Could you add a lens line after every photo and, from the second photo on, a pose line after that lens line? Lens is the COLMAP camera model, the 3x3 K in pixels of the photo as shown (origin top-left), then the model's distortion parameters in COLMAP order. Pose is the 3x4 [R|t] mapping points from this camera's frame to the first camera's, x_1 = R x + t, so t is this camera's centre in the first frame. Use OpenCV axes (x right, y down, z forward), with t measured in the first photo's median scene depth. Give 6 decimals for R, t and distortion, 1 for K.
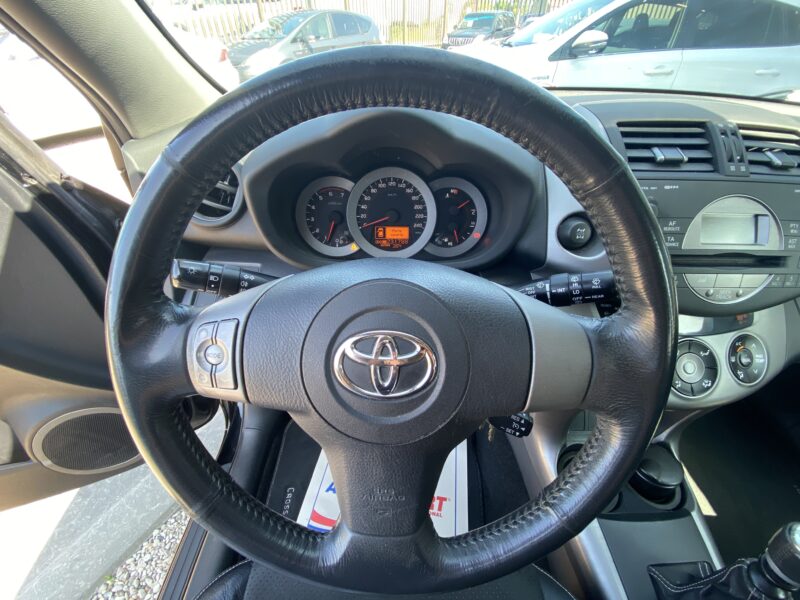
lens RADIAL K [[321.9, 0, 400.0], [0, 321.9, 300.0], [0, 0, 1]] dist [0.040648, -0.031395]
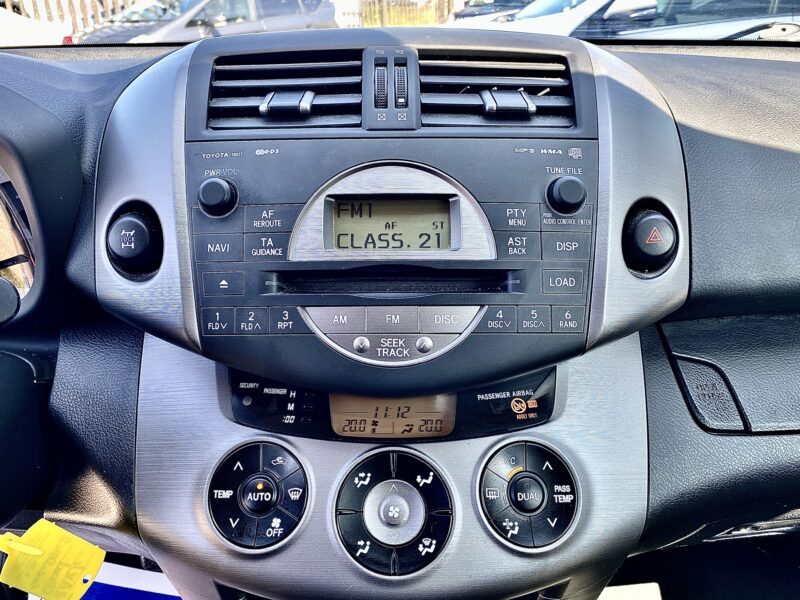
lens RADIAL K [[604.1, 0, 394.5], [0, 604.1, 301.1], [0, 0, 1]] dist [0.028201, -0.029670]
pose [[0.999904, -0.010854, -0.008651, 0.802595], [0.008406, 0.969529, -0.244833, 0.112881], [0.011045, 0.244737, 0.969527, 0.059050]]
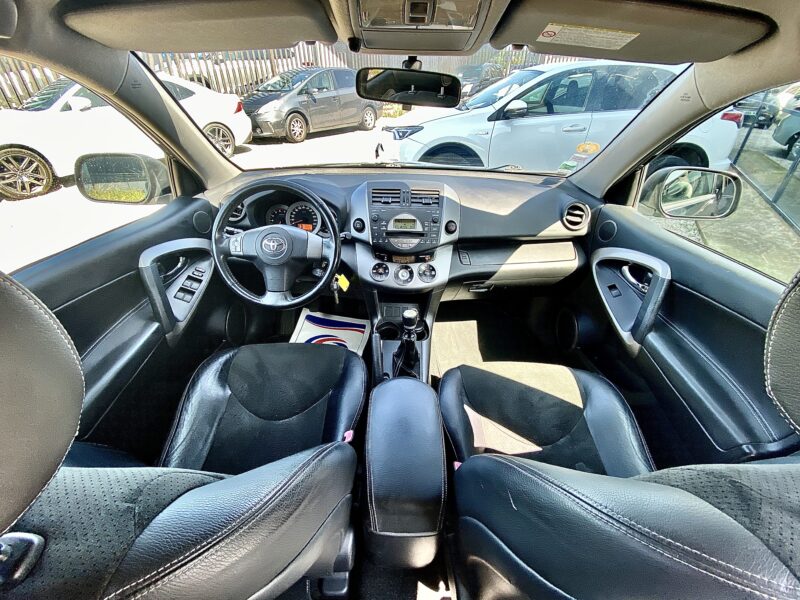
lens RADIAL K [[321.9, 0, 400.0], [0, 321.9, 300.0], [0, 0, 1]] dist [0.040648, -0.031395]
pose [[0.999781, 0.018838, -0.009154, 0.788679], [-0.019504, 0.996677, -0.079092, 0.571051], [0.007634, 0.079253, 0.996825, -1.530851]]
